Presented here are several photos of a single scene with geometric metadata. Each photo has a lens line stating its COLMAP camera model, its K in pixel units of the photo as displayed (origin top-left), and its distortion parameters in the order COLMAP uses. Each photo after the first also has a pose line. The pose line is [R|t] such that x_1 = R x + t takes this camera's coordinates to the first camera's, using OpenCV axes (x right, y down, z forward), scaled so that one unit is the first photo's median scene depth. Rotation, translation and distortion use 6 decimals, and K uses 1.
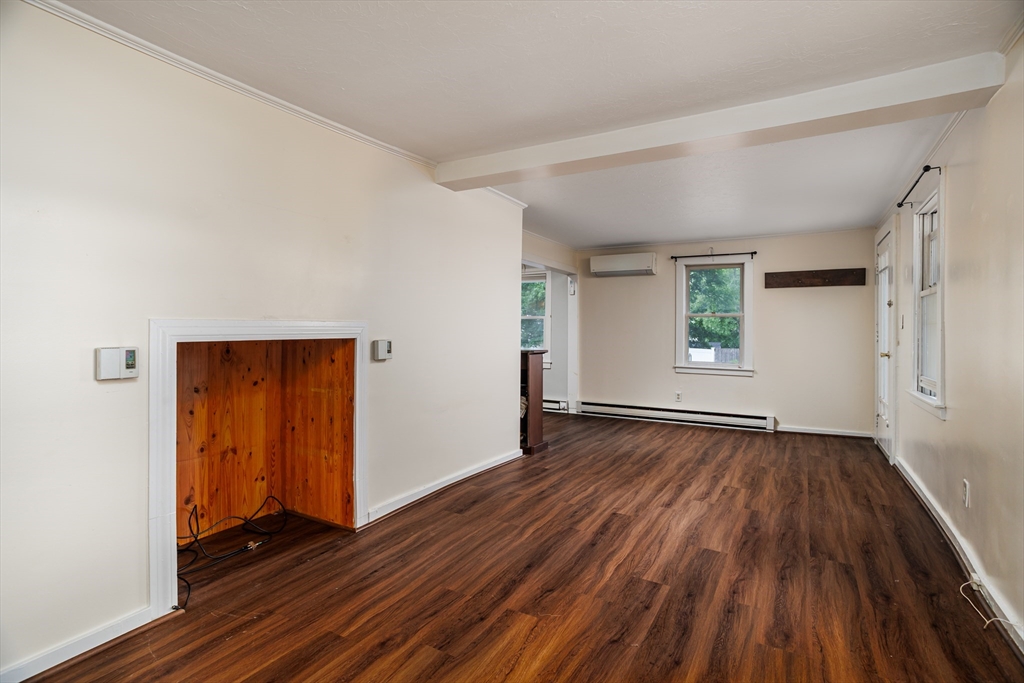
lens RADIAL K [[500.1, 0, 513.9], [0, 500.1, 335.6], [0, 0, 1]] dist [-0.031130, 0.016487]
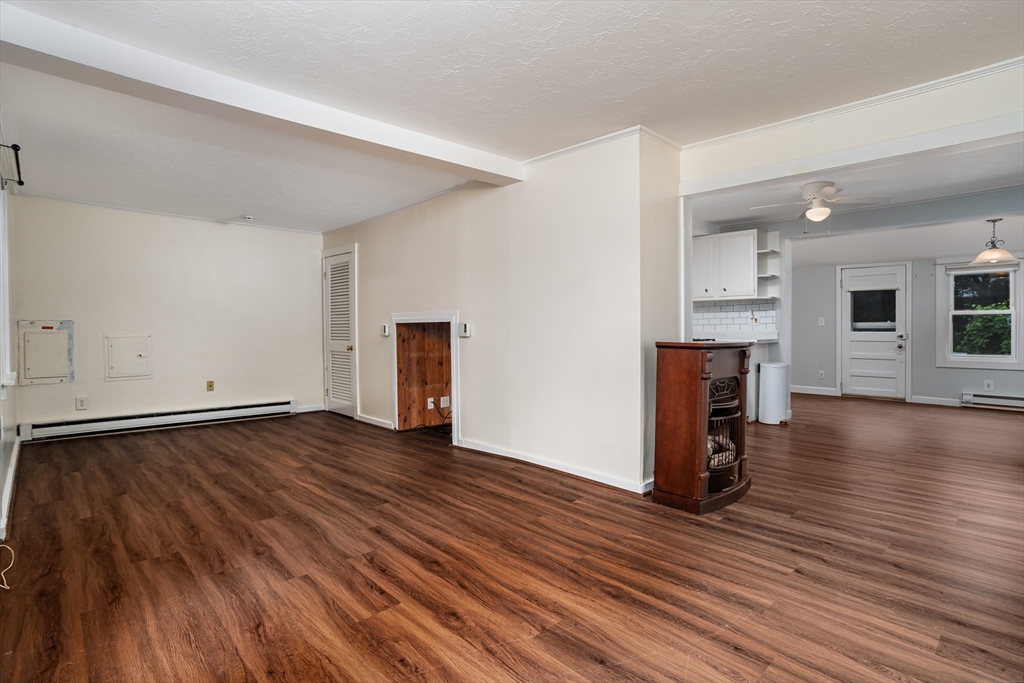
lens RADIAL K [[500.1, 0, 513.8], [0, 500.1, 338.7], [0, 0, 1]] dist [-0.031130, 0.016487]
pose [[-0.279454, 0.019268, -0.959966, 1.051232], [-0.002945, 0.999777, 0.020925, 0.018309], [0.960155, 0.008675, -0.279335, 1.495760]]
